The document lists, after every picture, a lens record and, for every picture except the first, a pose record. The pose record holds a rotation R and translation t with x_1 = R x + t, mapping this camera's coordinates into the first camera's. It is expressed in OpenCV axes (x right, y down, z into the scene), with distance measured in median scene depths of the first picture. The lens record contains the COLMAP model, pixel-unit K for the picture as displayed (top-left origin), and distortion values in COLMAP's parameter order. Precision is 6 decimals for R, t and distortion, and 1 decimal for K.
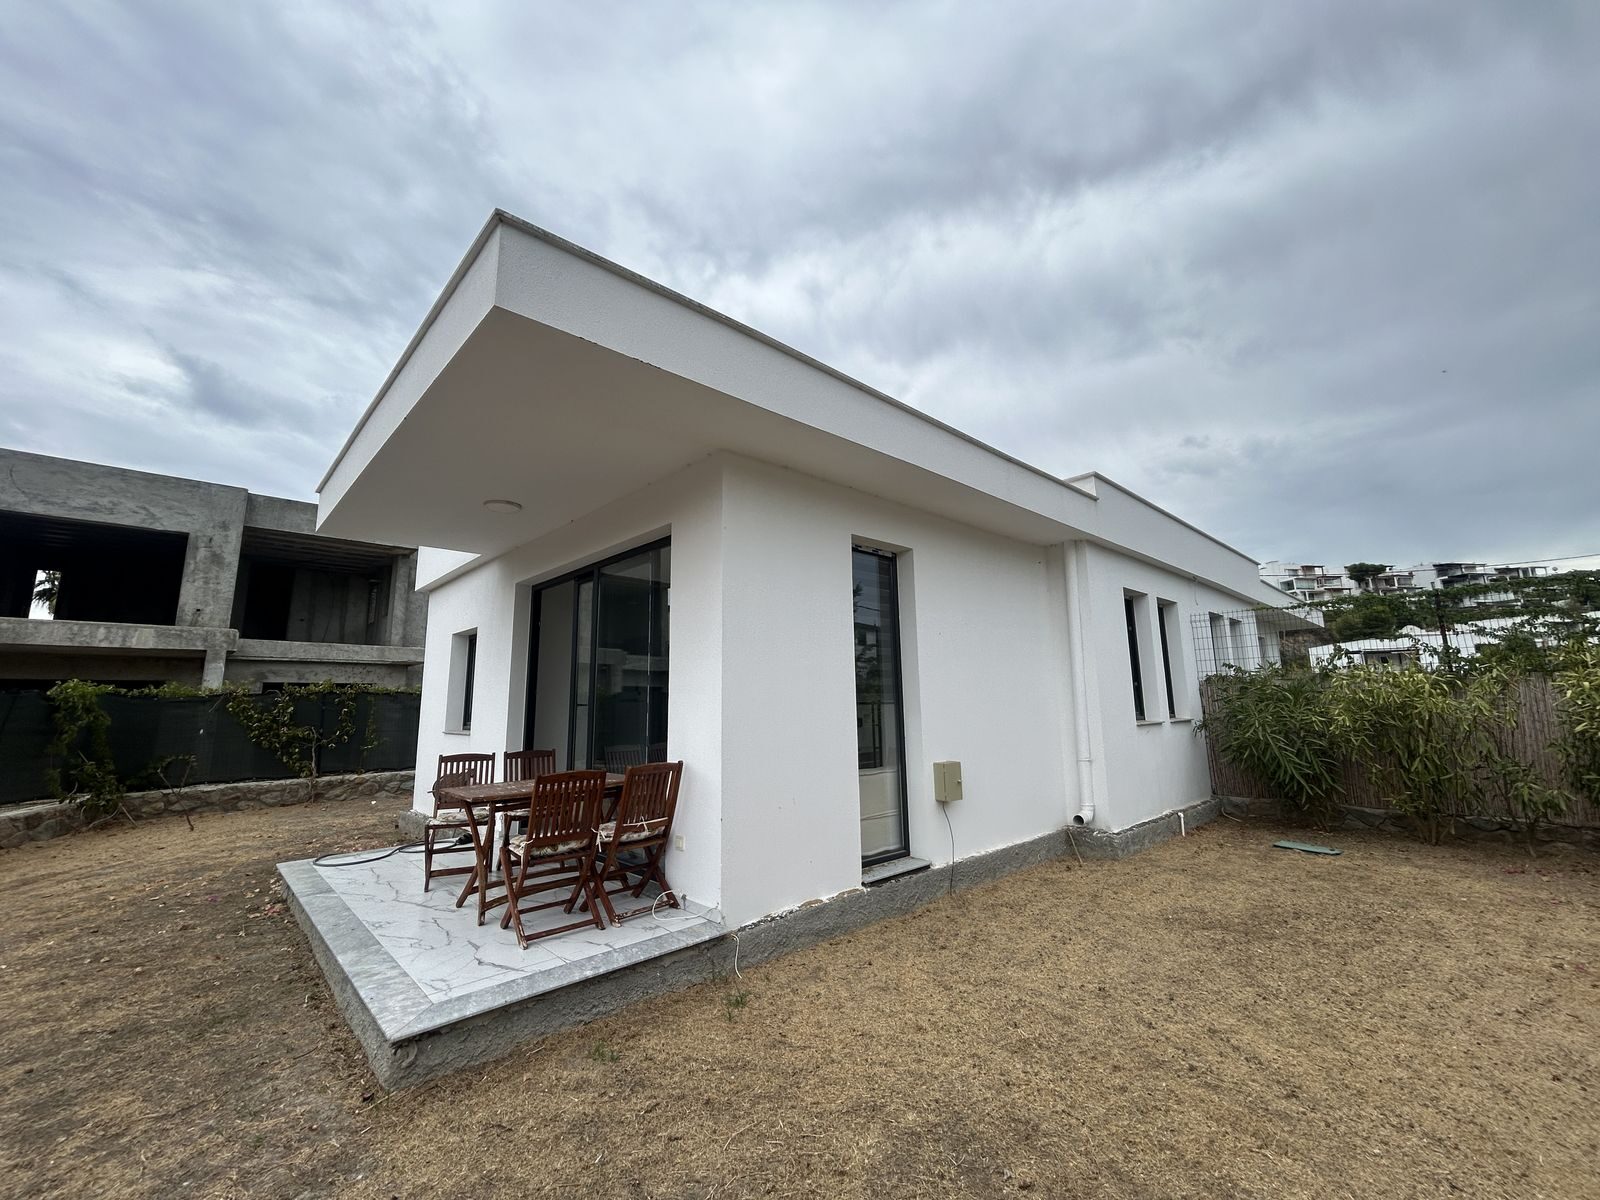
lens RADIAL K [[646.4, 0, 796.1], [0, 646.4, 593.9], [0, 0, 1]] dist [-0.000142, 0.000951]
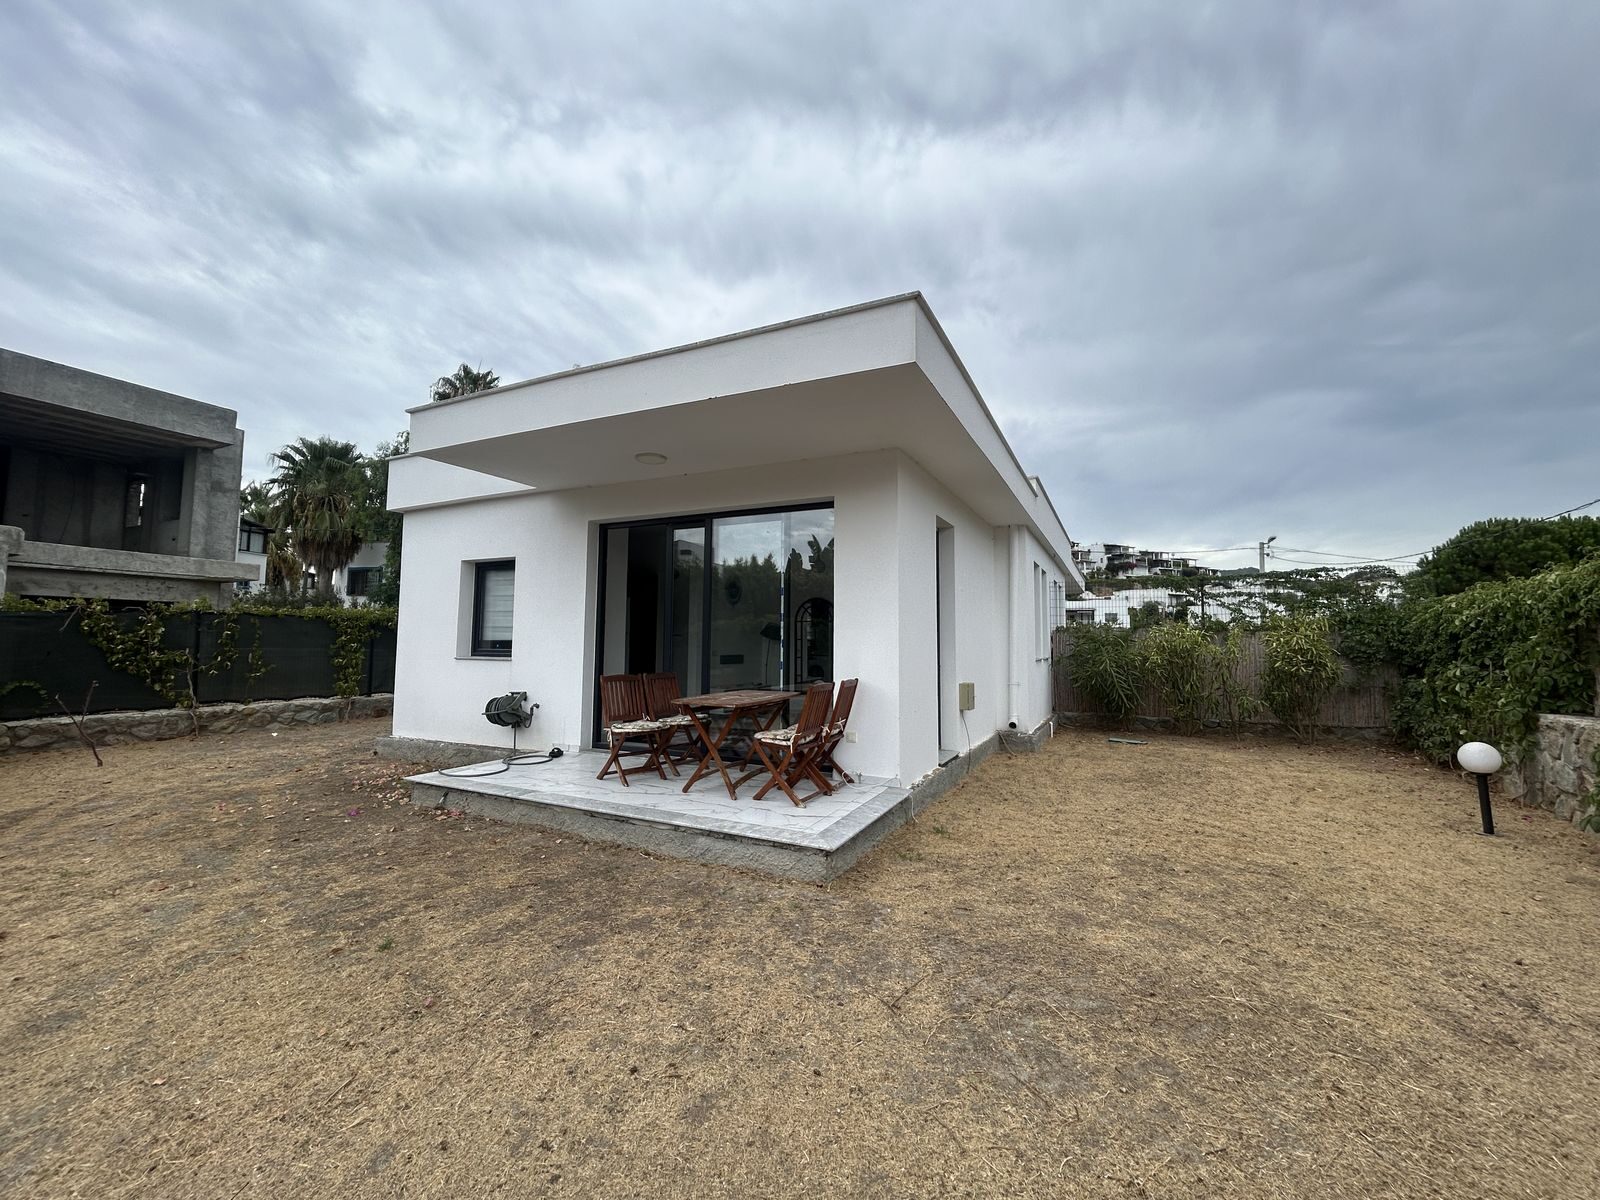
lens RADIAL K [[646.4, 0, 796.1], [0, 646.4, 593.9], [0, 0, 1]] dist [-0.000142, 0.000951]
pose [[0.938700, 0.049705, 0.341134, -0.385107], [-0.081555, 0.993480, 0.079660, -0.007750], [-0.334950, -0.102598, 0.936633, -0.104048]]
